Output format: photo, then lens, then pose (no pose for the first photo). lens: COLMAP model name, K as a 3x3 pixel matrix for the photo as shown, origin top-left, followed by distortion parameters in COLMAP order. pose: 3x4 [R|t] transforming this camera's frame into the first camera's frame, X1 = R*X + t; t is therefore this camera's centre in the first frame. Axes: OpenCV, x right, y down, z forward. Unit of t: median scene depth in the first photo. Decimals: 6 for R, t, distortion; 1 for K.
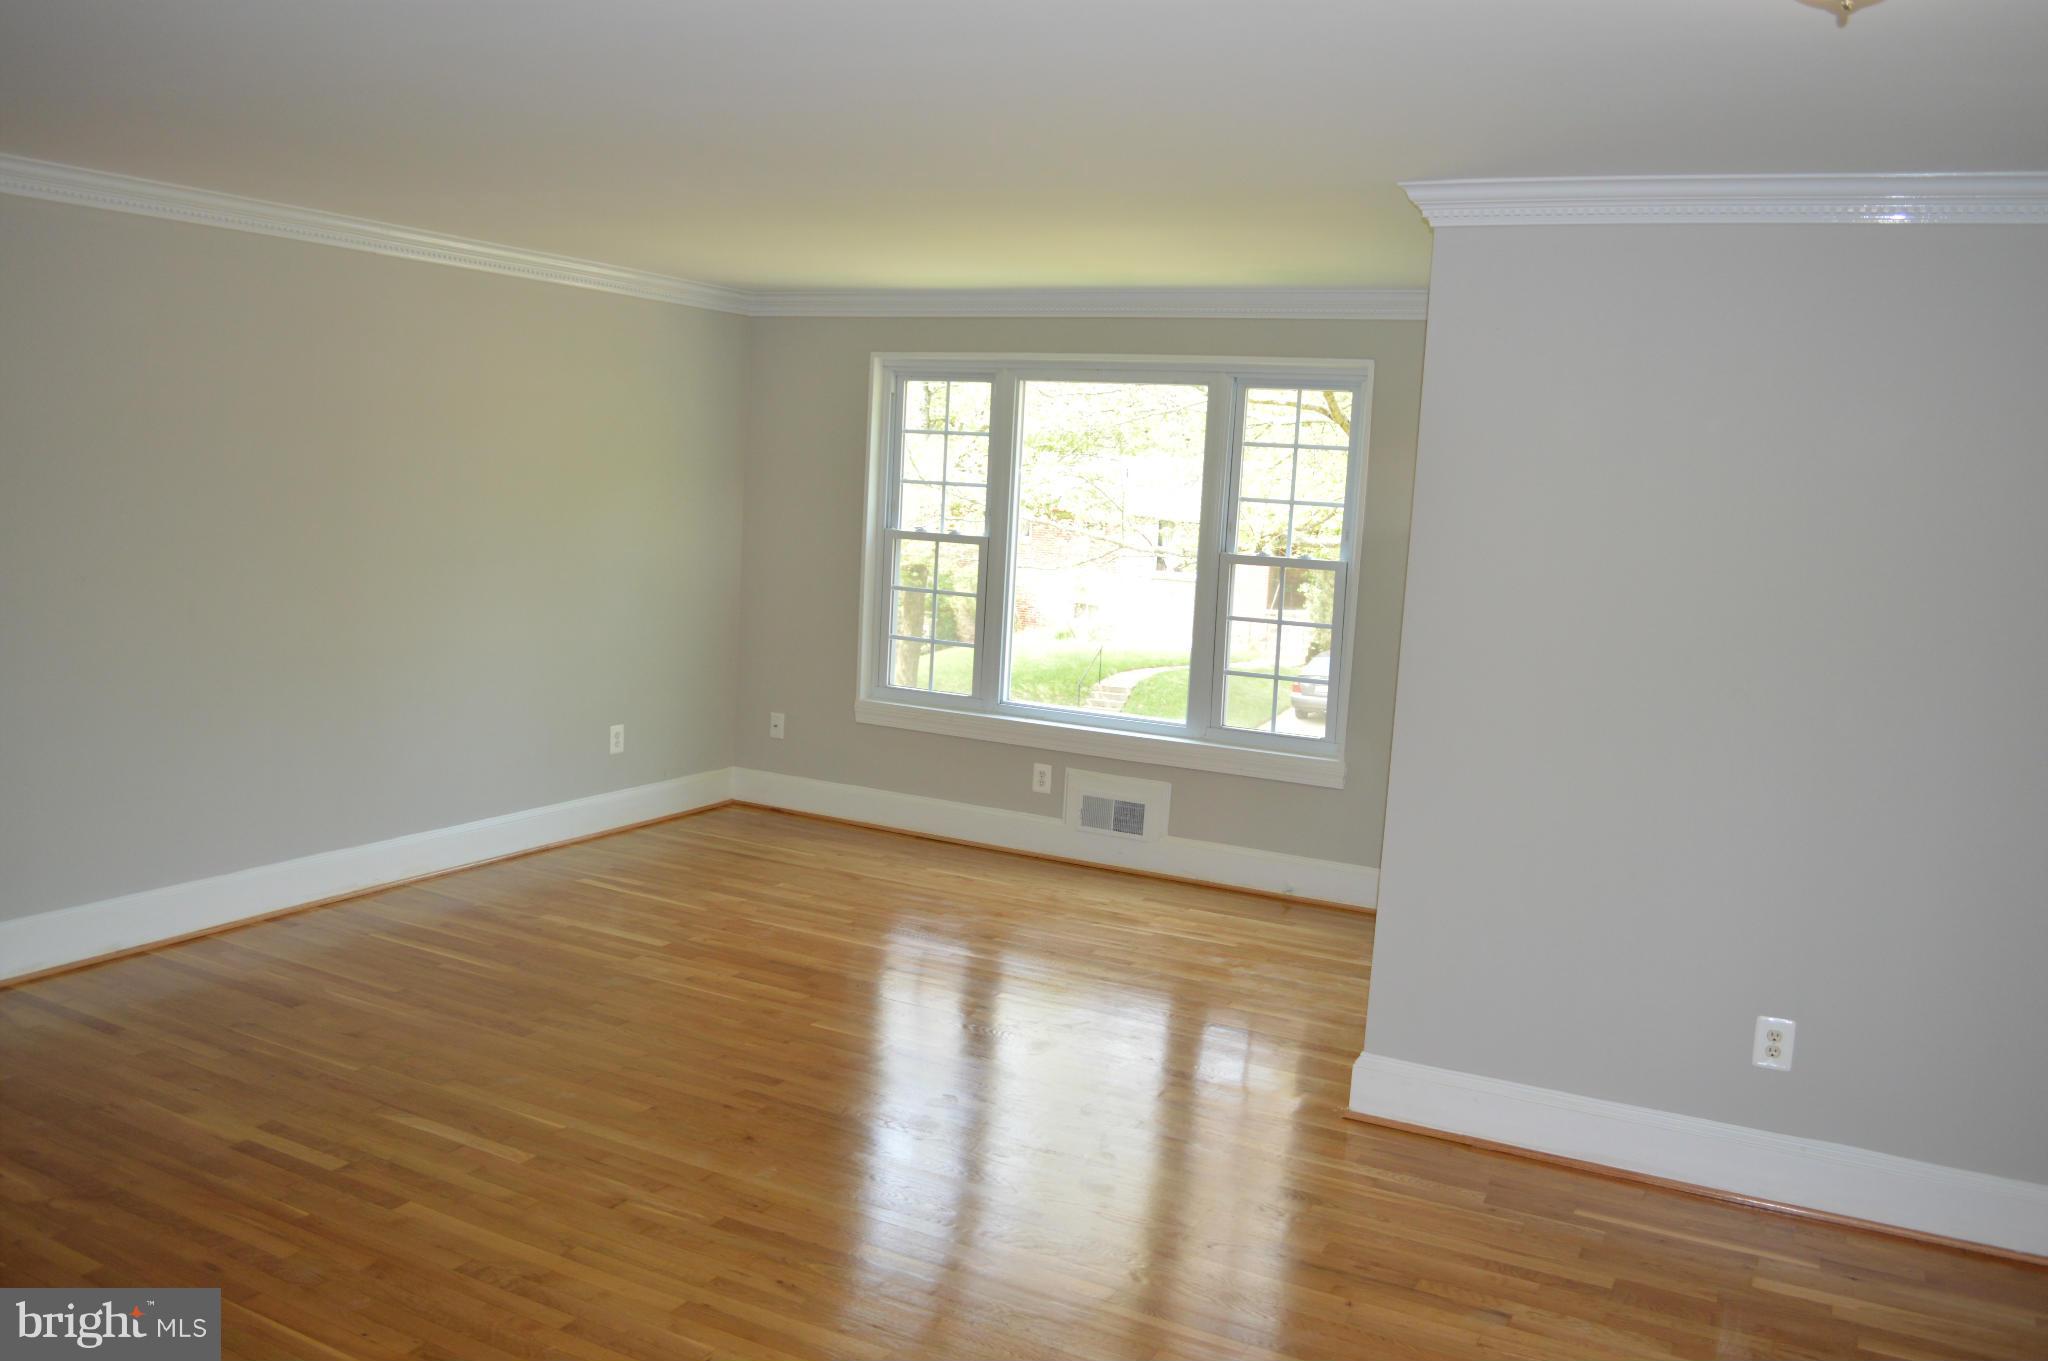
lens RADIAL K [[1614.3, 0, 1034.9], [0, 1614.3, 679.3], [0, 0, 1]] dist [-0.060116, -0.004927]
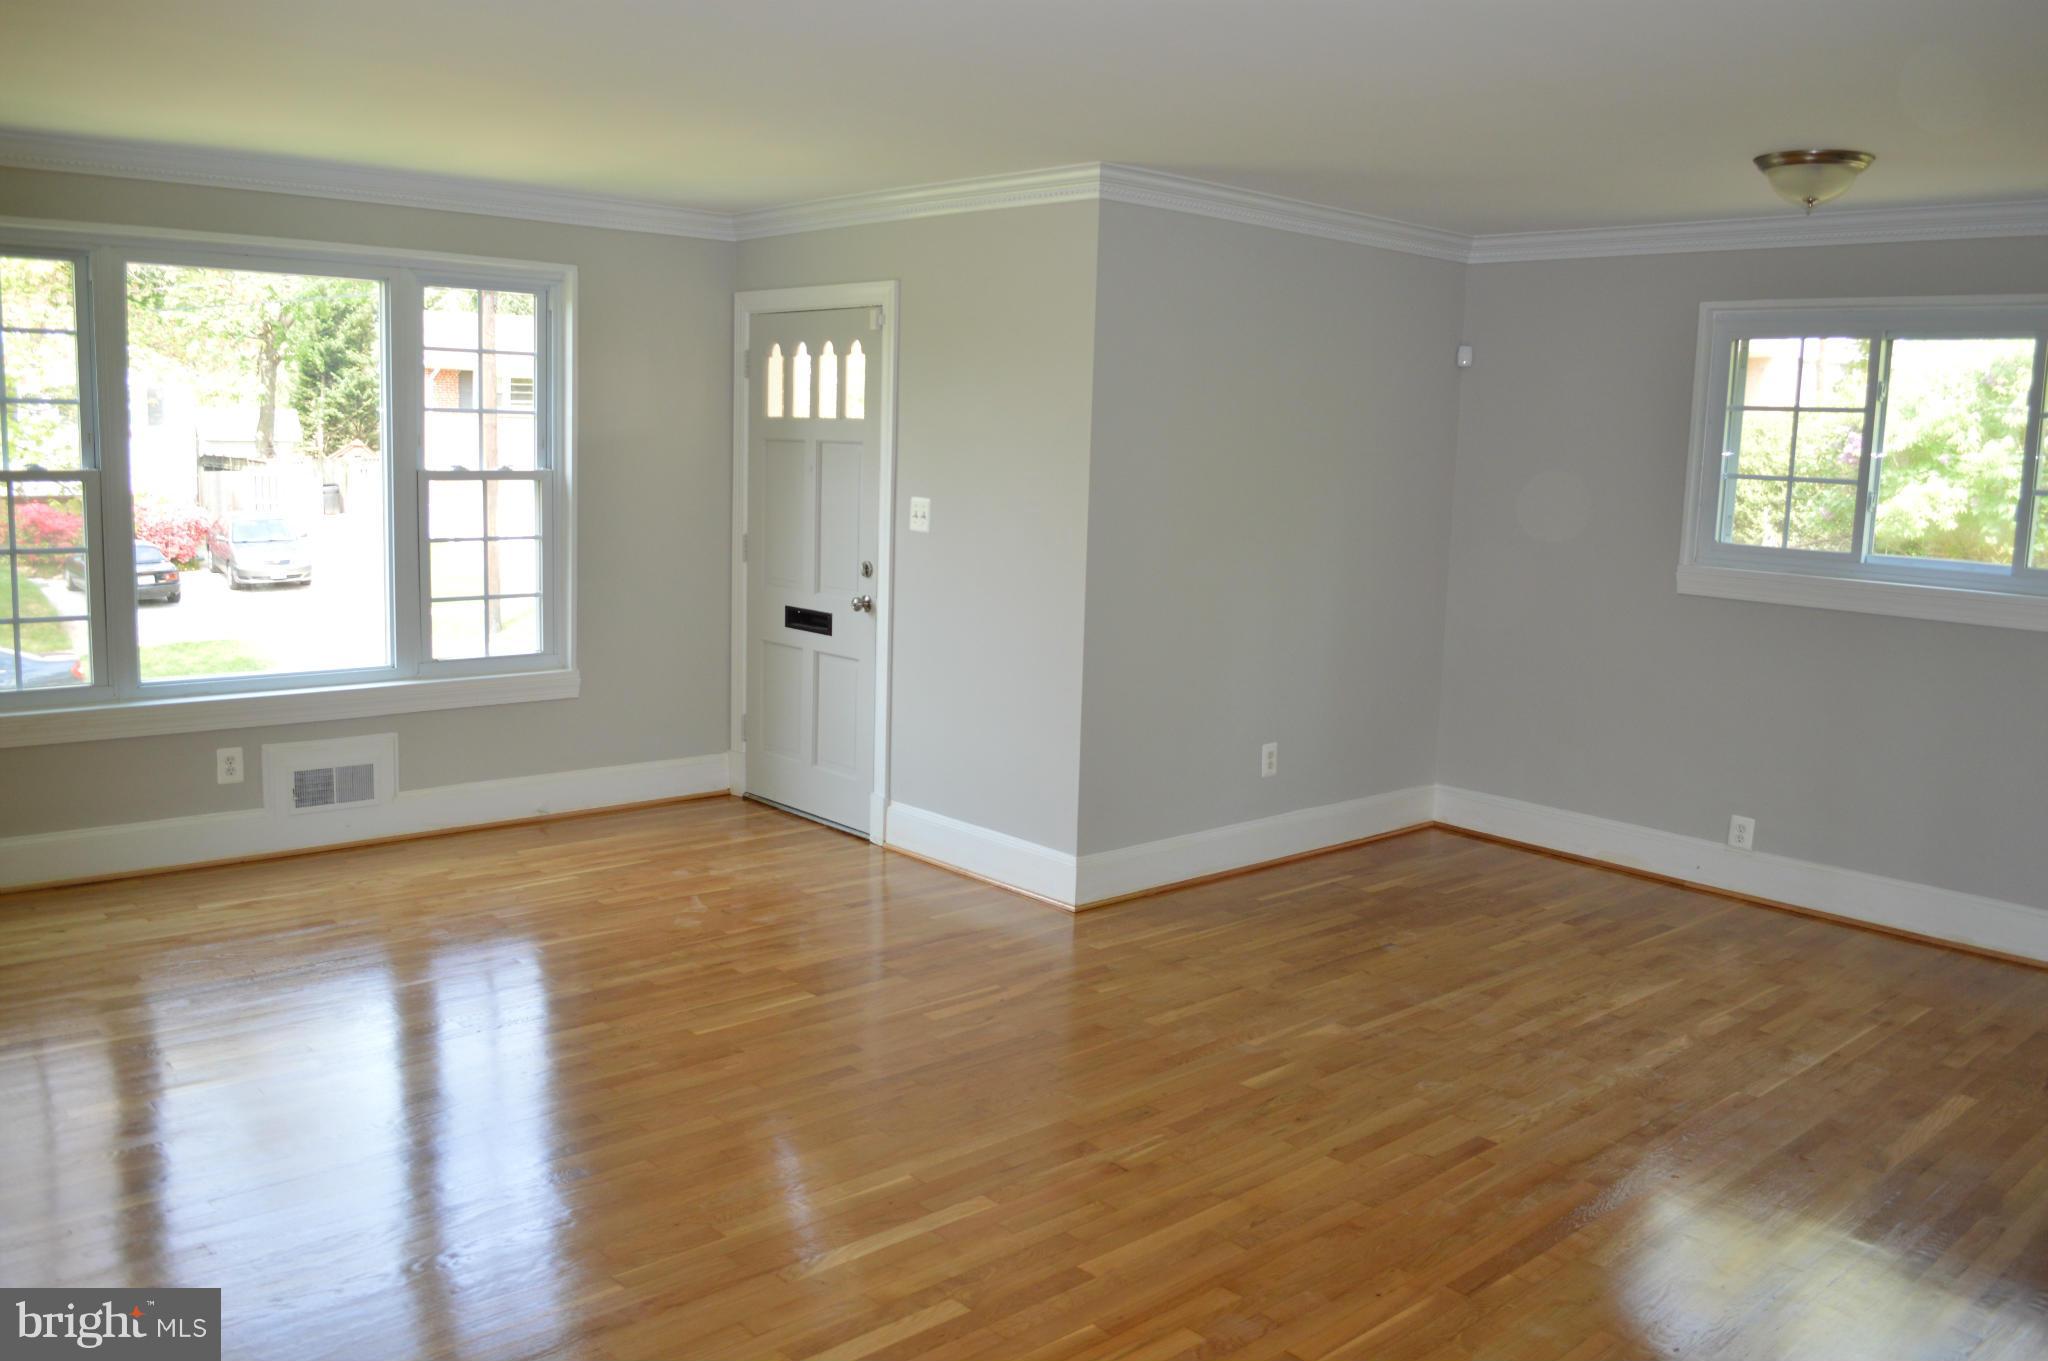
lens RADIAL K [[1614.3, 0, 1034.9], [0, 1614.3, 679.3], [0, 0, 1]] dist [-0.060116, -0.004927]
pose [[0.358808, -0.184377, 0.915020, -0.611904], [0.096984, 0.982355, 0.159915, -0.073938], [-0.928359, 0.031364, 0.370359, 0.356471]]
